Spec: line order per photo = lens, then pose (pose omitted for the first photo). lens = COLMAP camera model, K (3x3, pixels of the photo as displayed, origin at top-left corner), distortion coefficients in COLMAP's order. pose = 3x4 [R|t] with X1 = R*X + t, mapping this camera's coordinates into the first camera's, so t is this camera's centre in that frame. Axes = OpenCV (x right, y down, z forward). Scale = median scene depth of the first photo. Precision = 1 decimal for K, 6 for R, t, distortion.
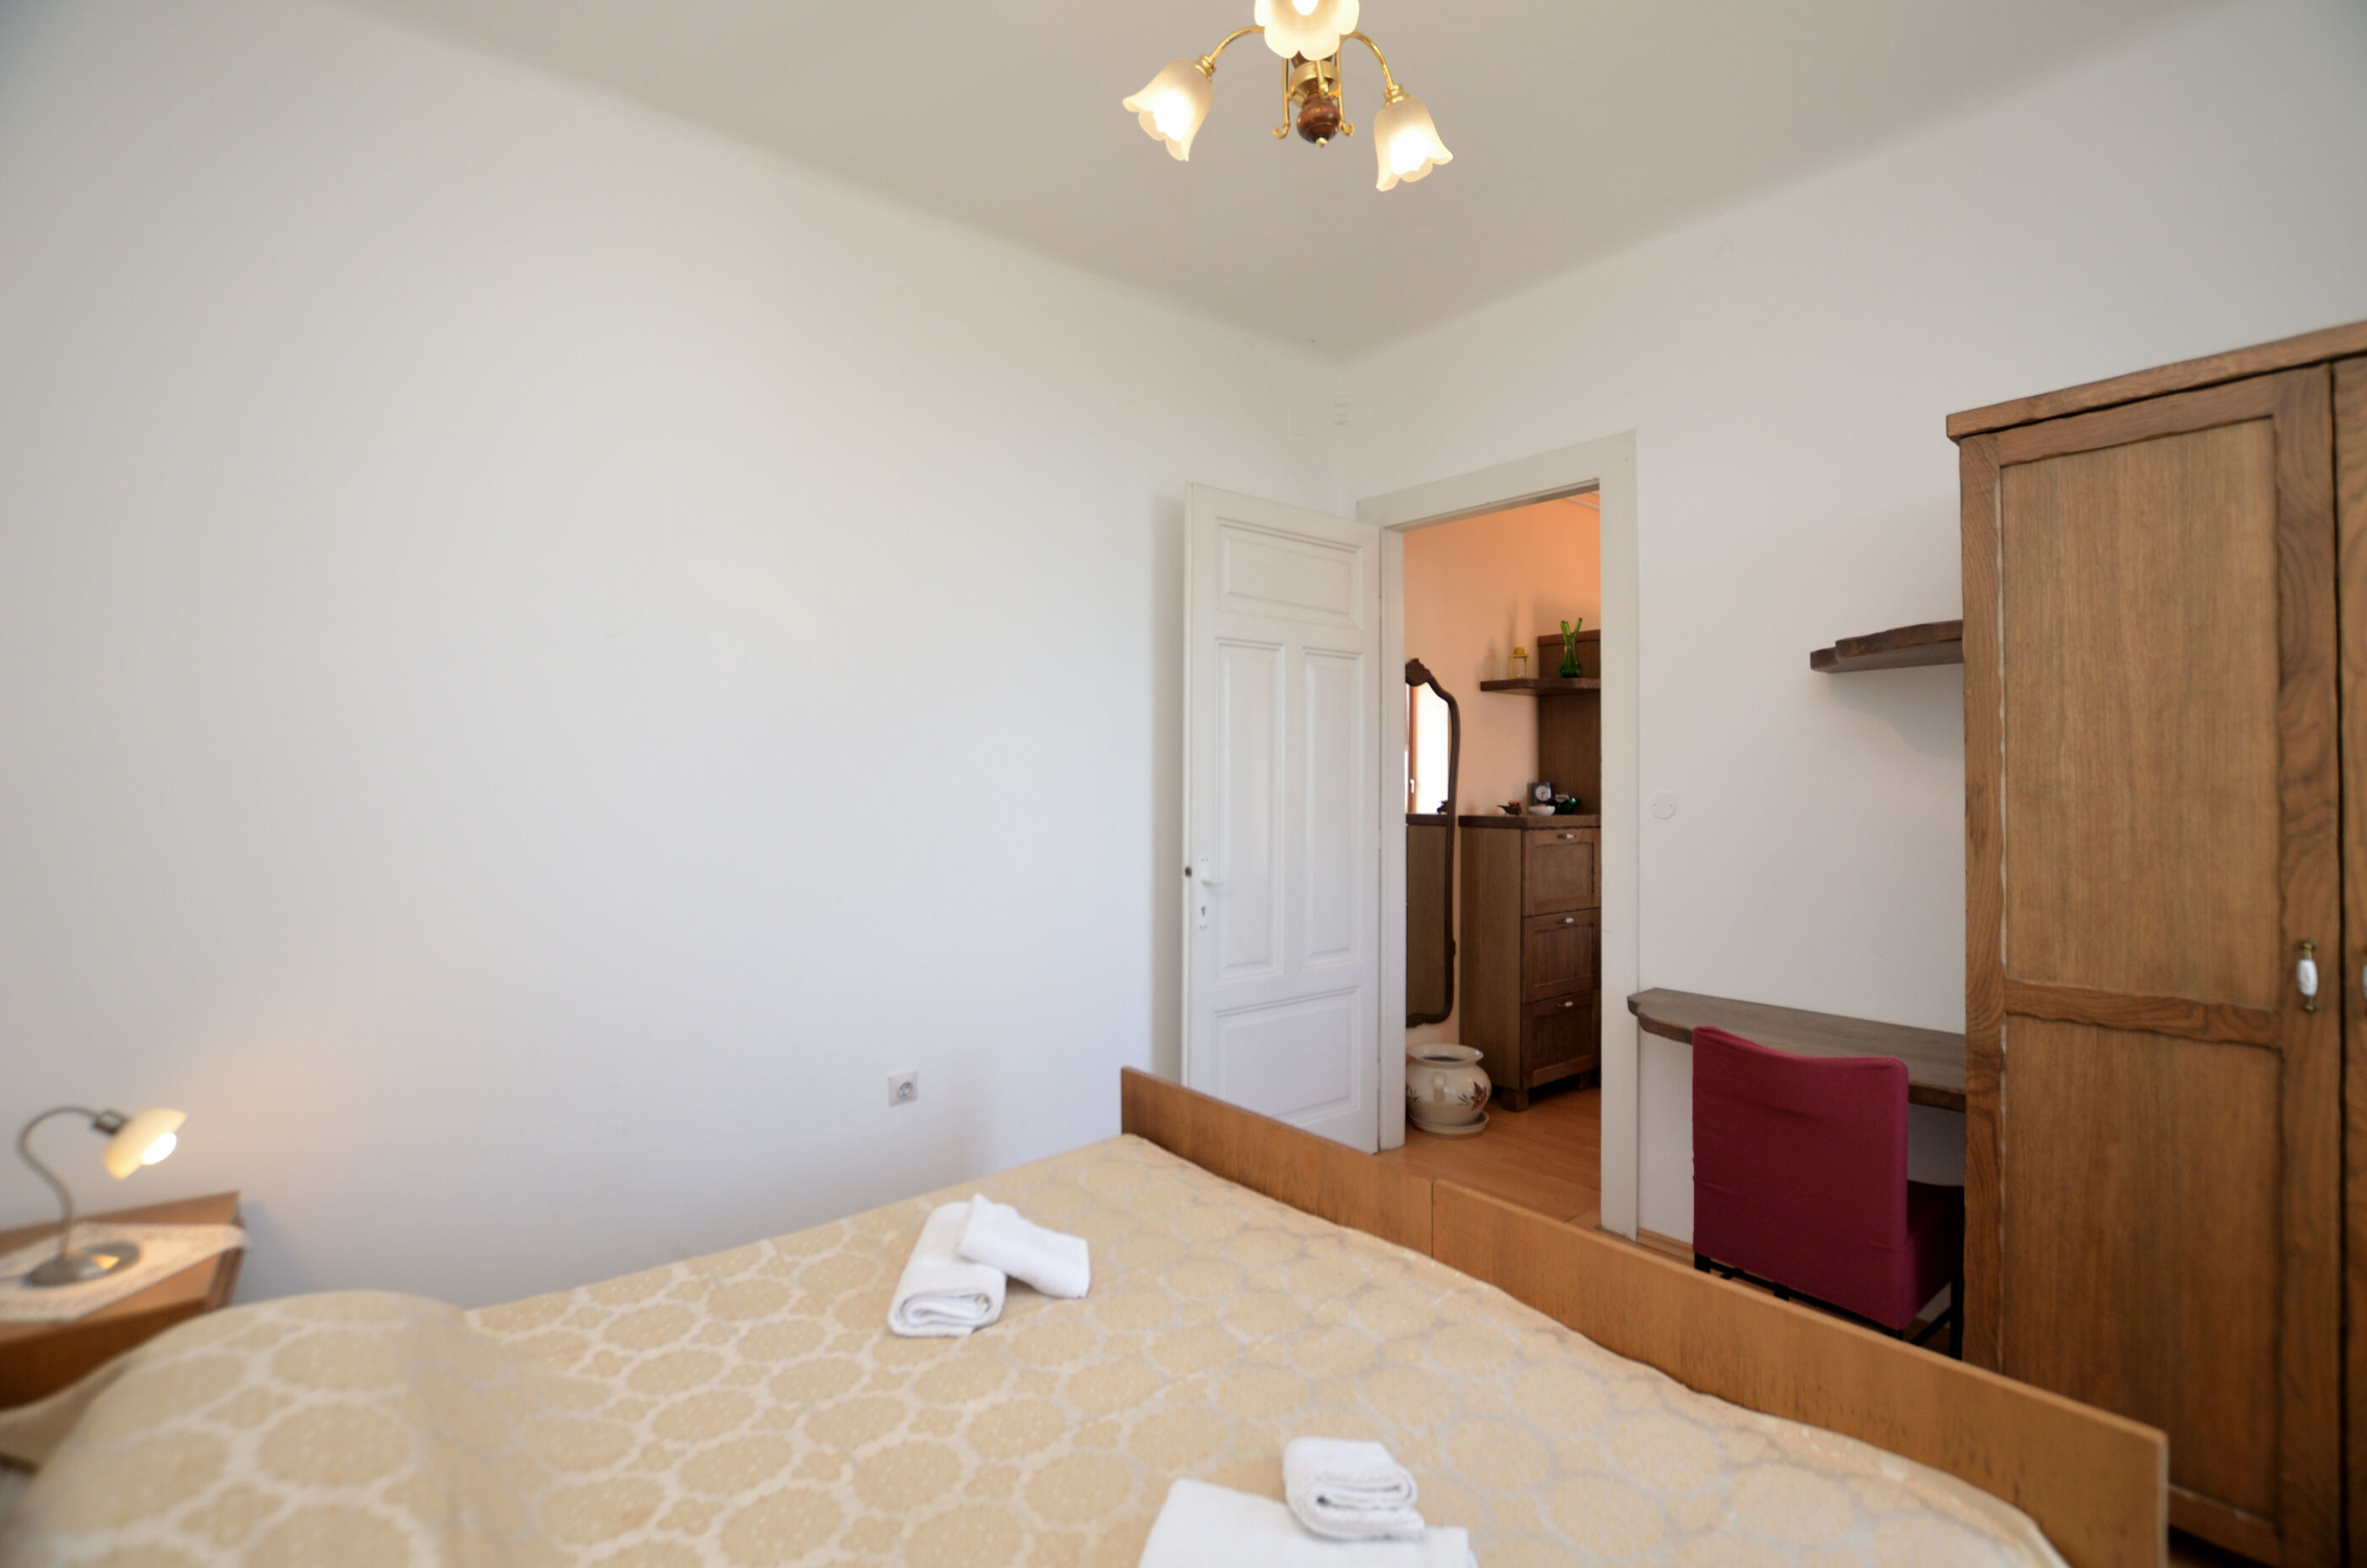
lens RADIAL K [[1041.4, 0, 1203.9], [0, 1041.4, 775.6], [0, 0, 1]] dist [-0.034409, 0.004655]
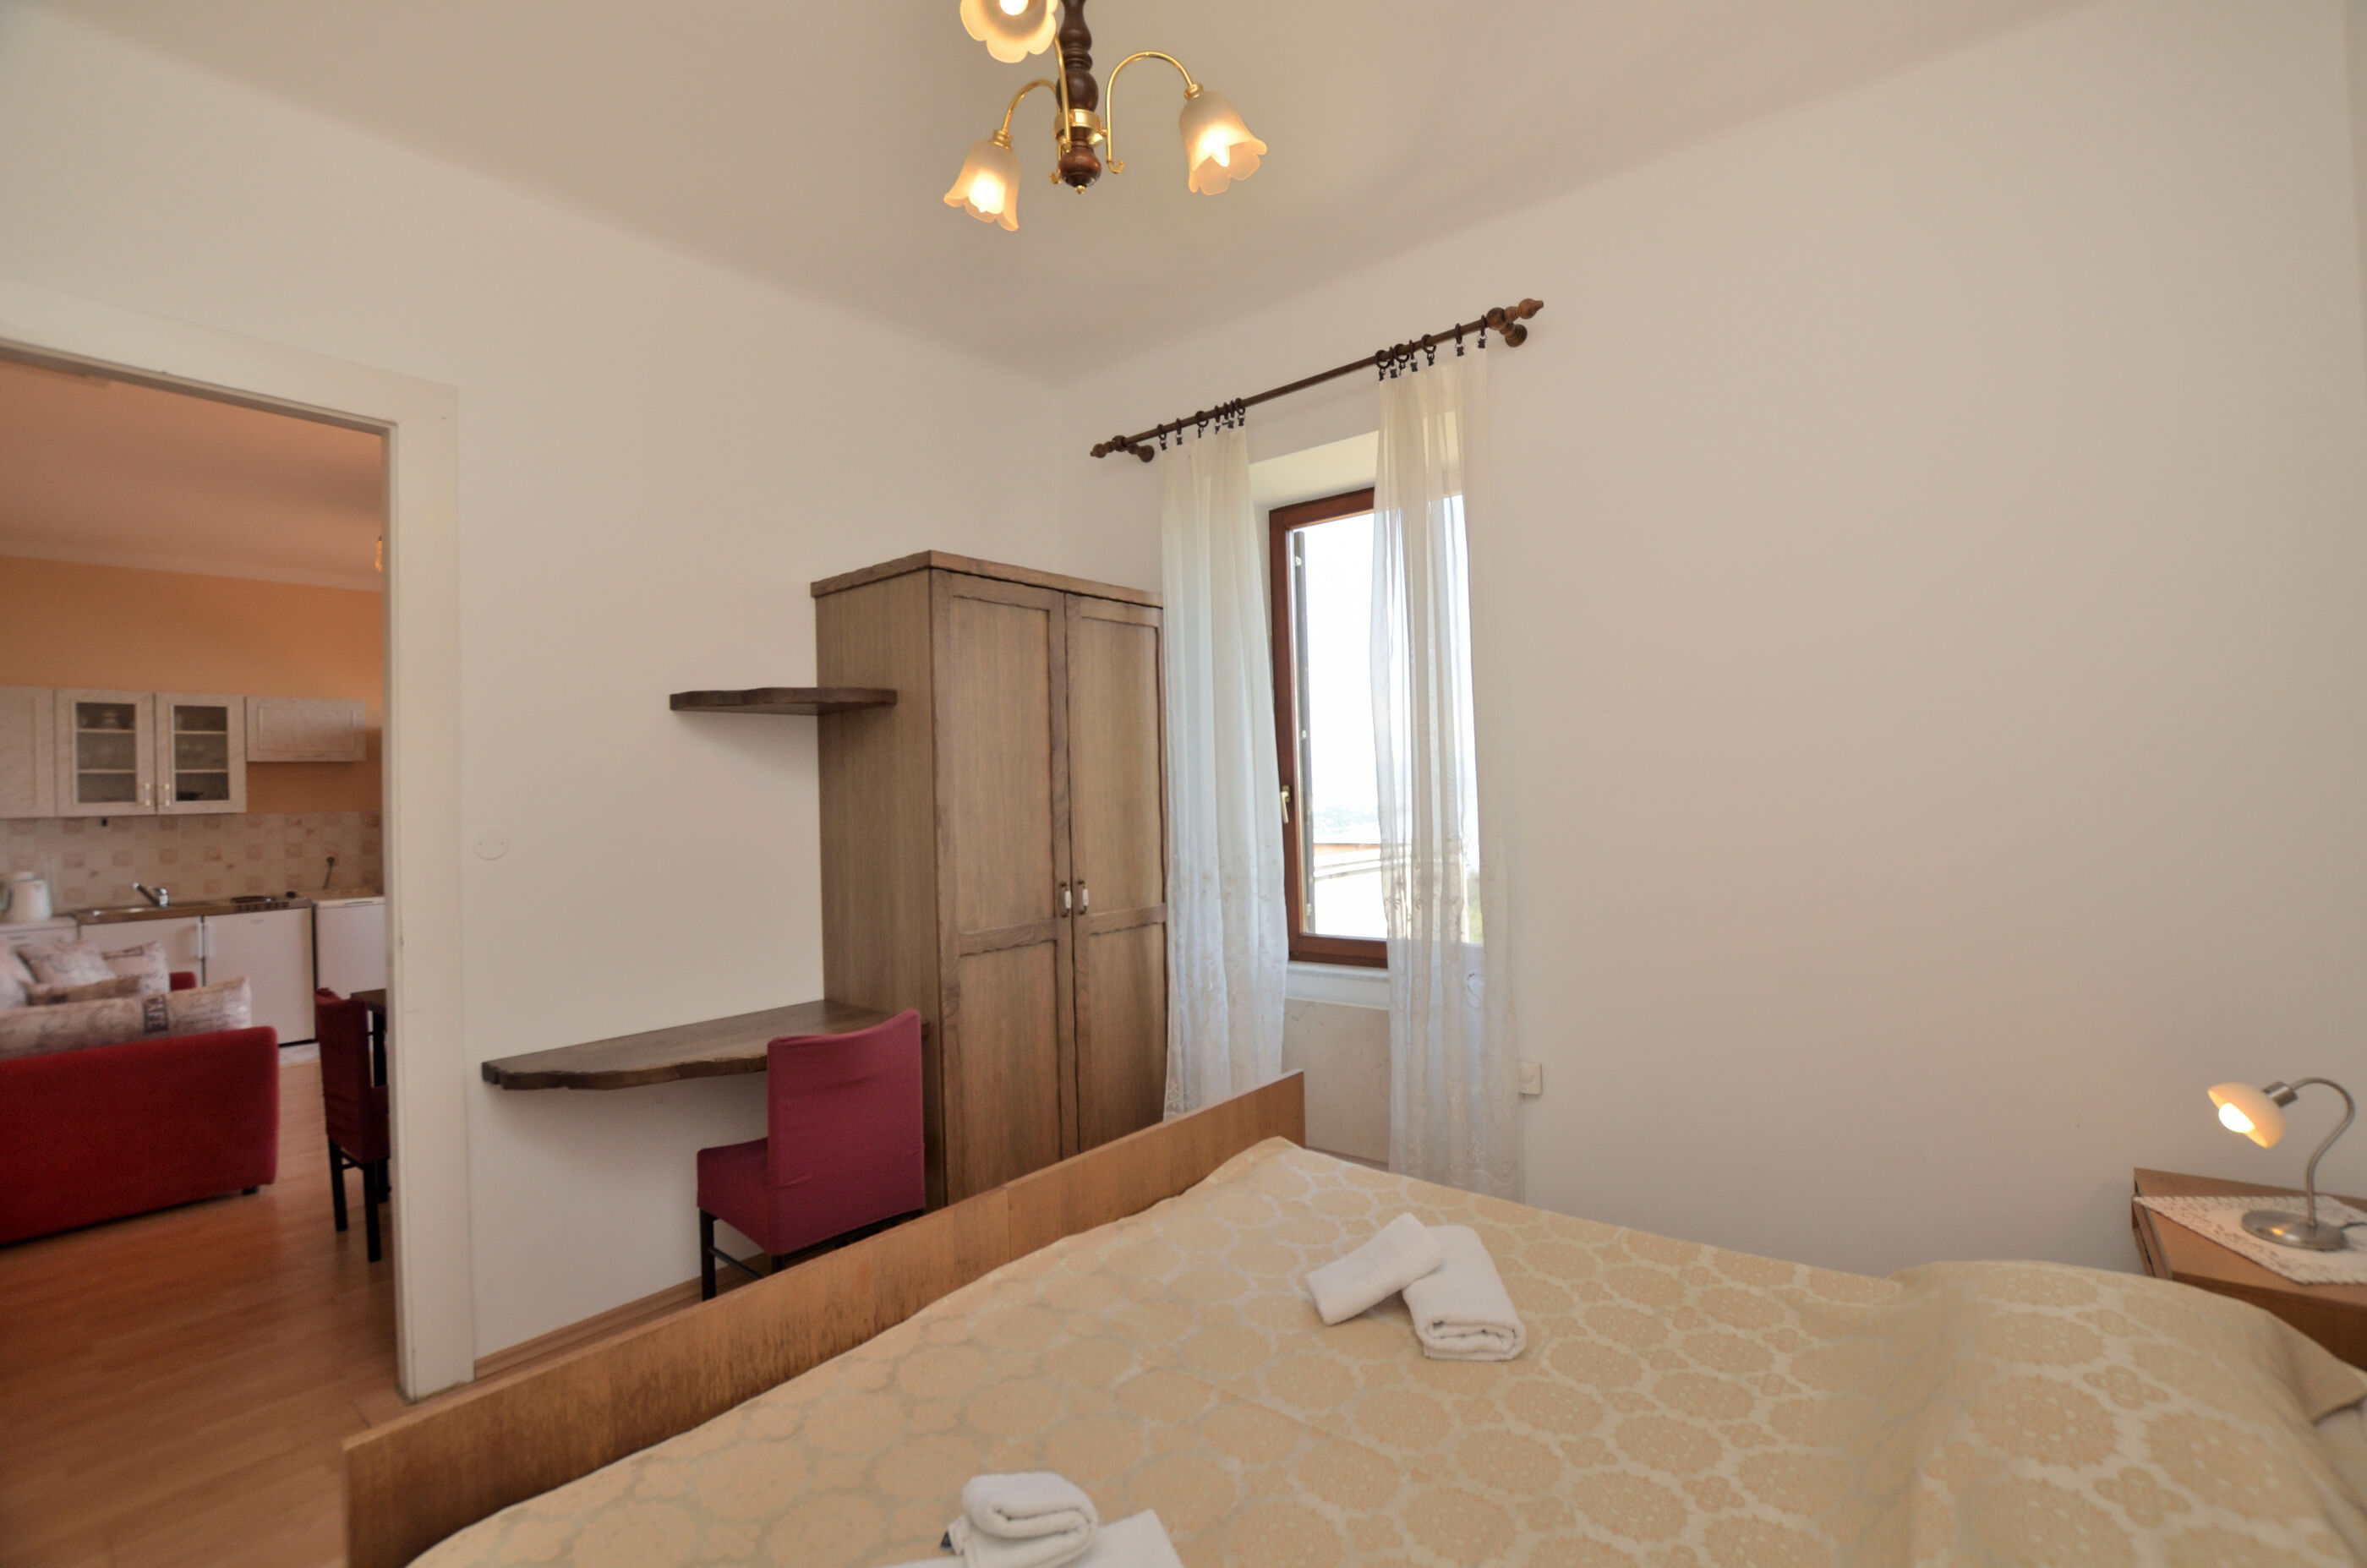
lens RADIAL K [[1041.4, 0, 1203.9], [0, 1041.4, 775.6], [0, 0, 1]] dist [-0.034409, 0.004655]
pose [[-0.208691, 0.020349, 0.977770, -0.863300], [0.016756, 0.999711, -0.017229, -0.003173], [-0.977838, 0.012788, -0.208971, 1.035154]]
